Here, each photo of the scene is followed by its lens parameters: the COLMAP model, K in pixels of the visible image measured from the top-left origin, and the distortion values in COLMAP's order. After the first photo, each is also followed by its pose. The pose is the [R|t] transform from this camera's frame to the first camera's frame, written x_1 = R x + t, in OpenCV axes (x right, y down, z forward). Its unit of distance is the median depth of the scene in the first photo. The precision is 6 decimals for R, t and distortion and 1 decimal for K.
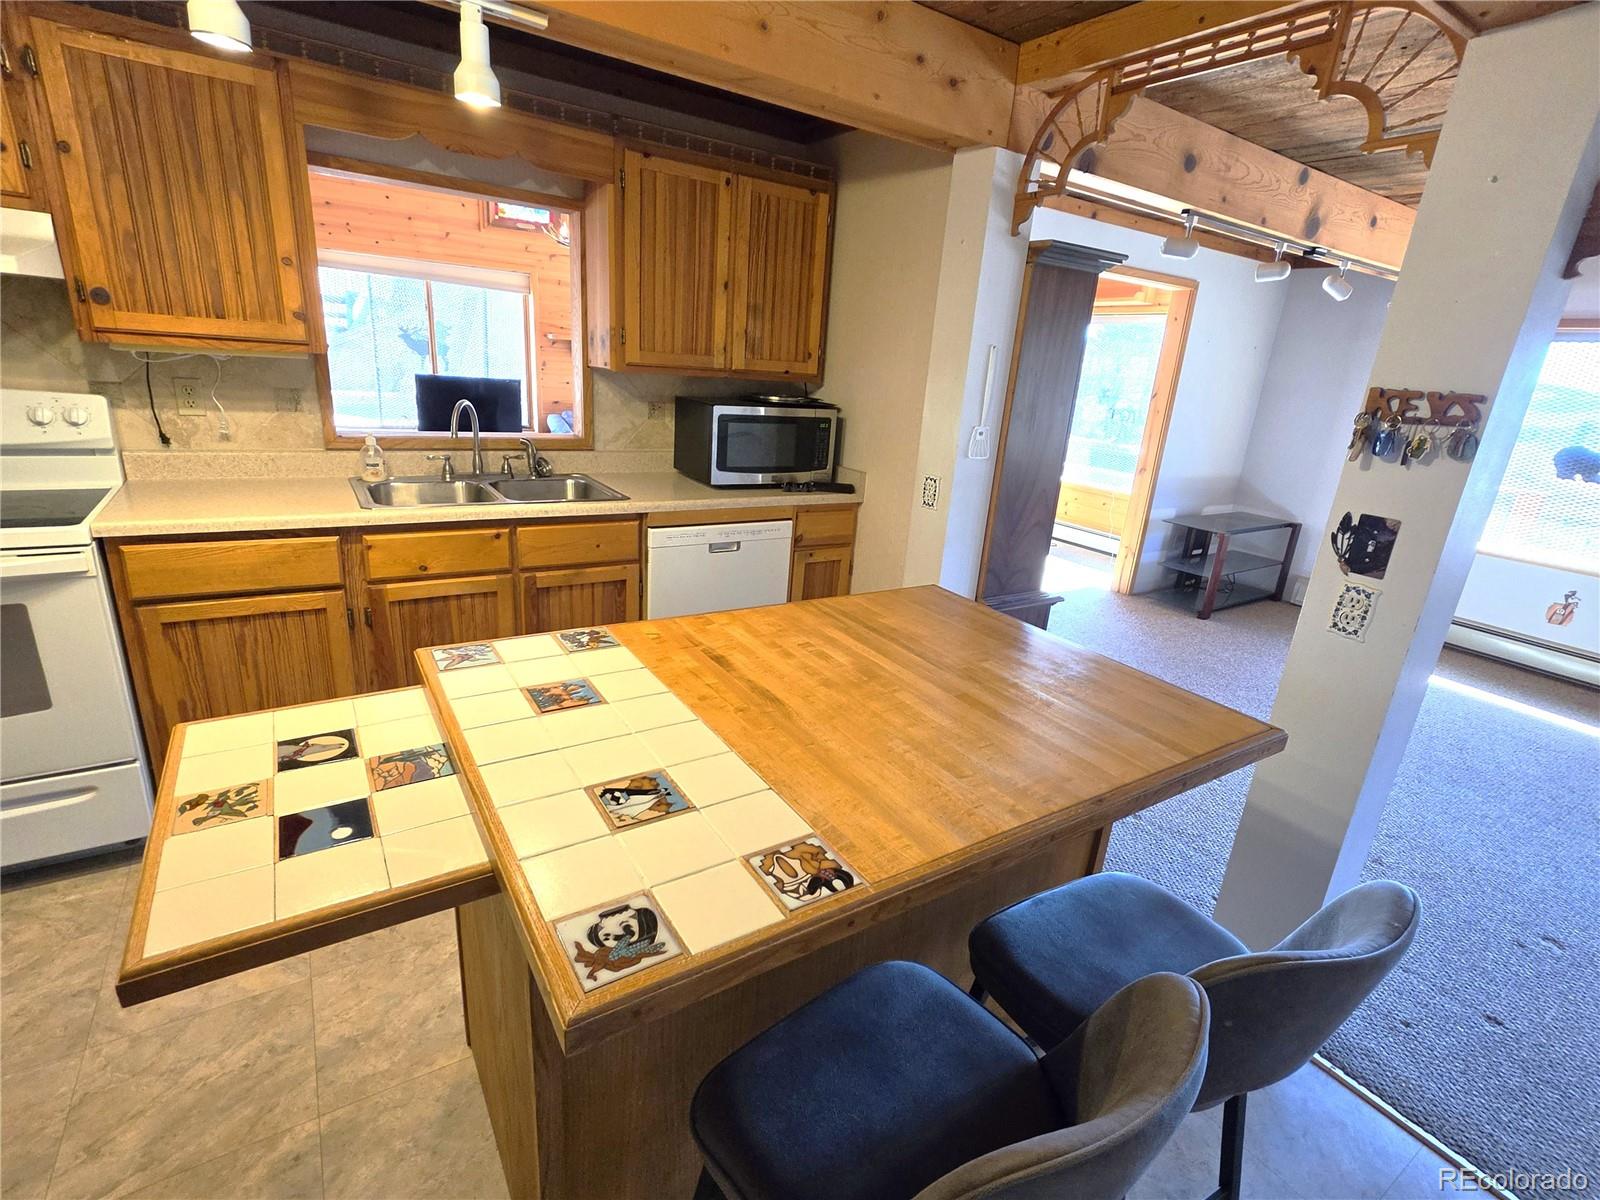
lens RADIAL K [[759.4, 0, 790.2], [0, 759.4, 609.0], [0, 0, 1]] dist [-0.004949, 0.000743]
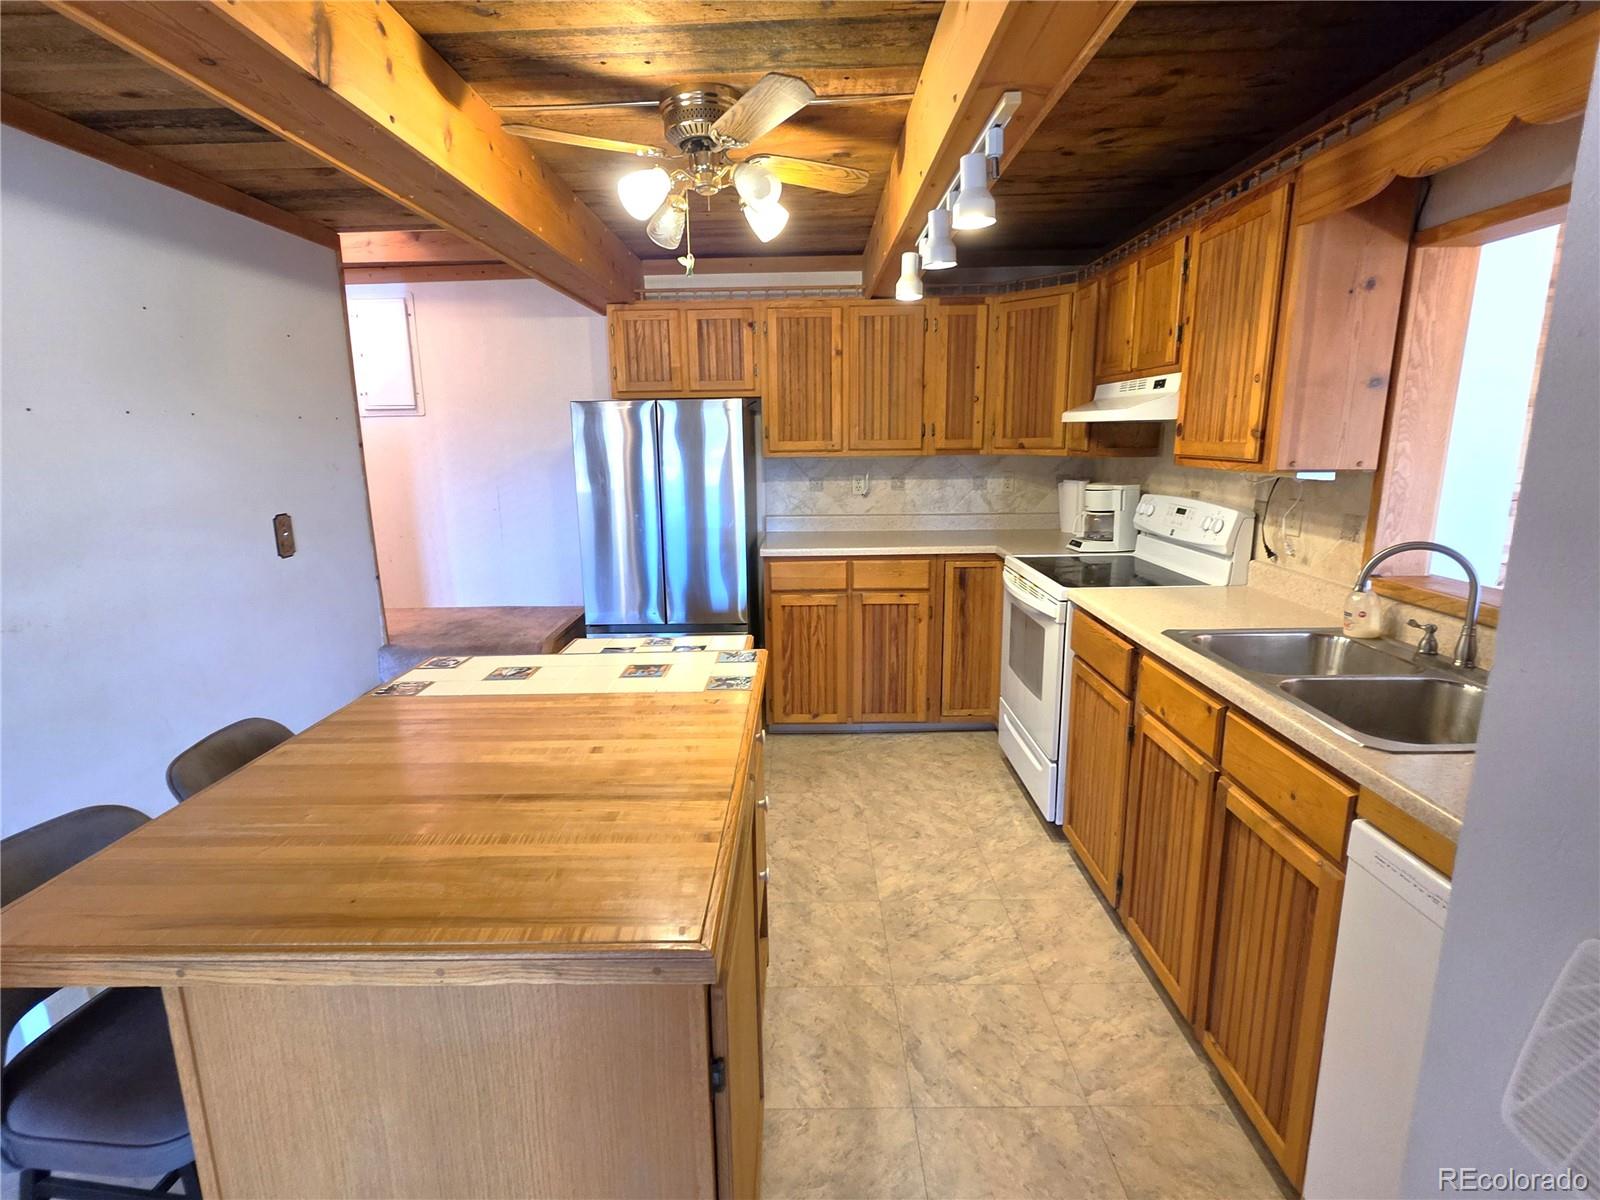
lens RADIAL K [[759.4, 0, 786.0], [0, 759.4, 588.1], [0, 0, 1]] dist [-0.004949, 0.000743]
pose [[-0.534390, 0.101551, -0.839116, 0.421768], [-0.292138, 0.909384, 0.296103, -0.296828], [0.793147, 0.403372, -0.456298, 0.965122]]
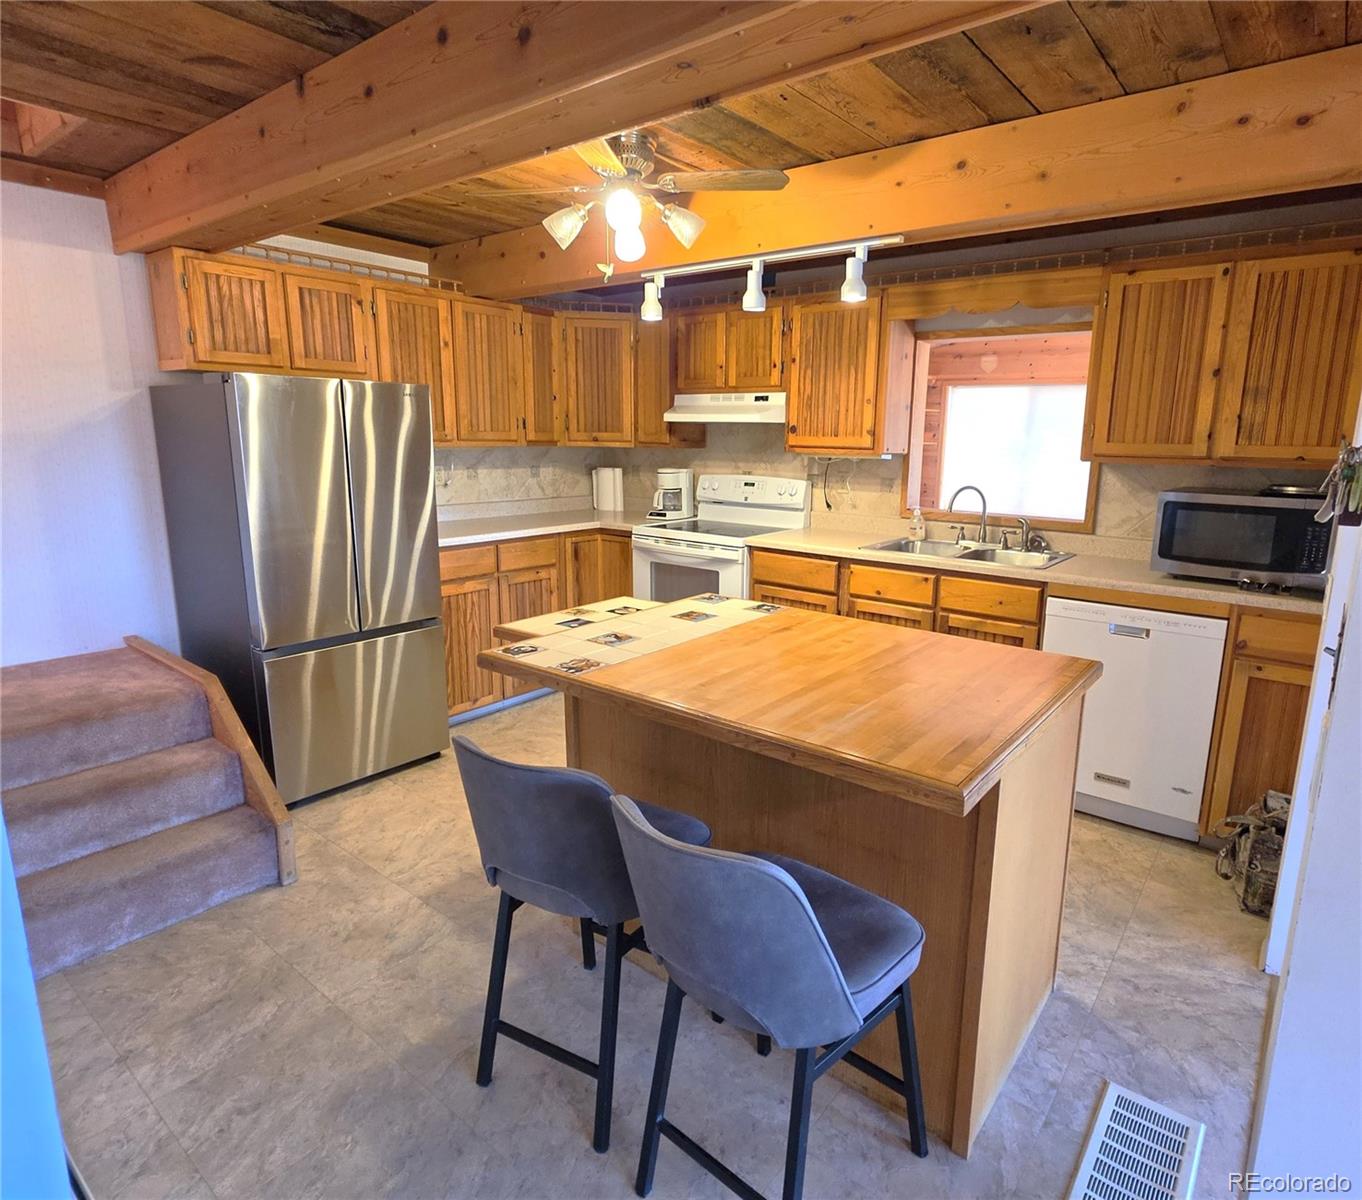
lens RADIAL K [[749.8, 0, 724.4], [0, 749.8, 583.5], [0, 0, 1]] dist [-0.008388, -0.000983]
pose [[0.342651, 0.113947, -0.932527, 0.731527], [-0.287967, 0.957575, 0.011195, -0.001561], [0.894240, 0.264701, 0.360927, 0.204357]]
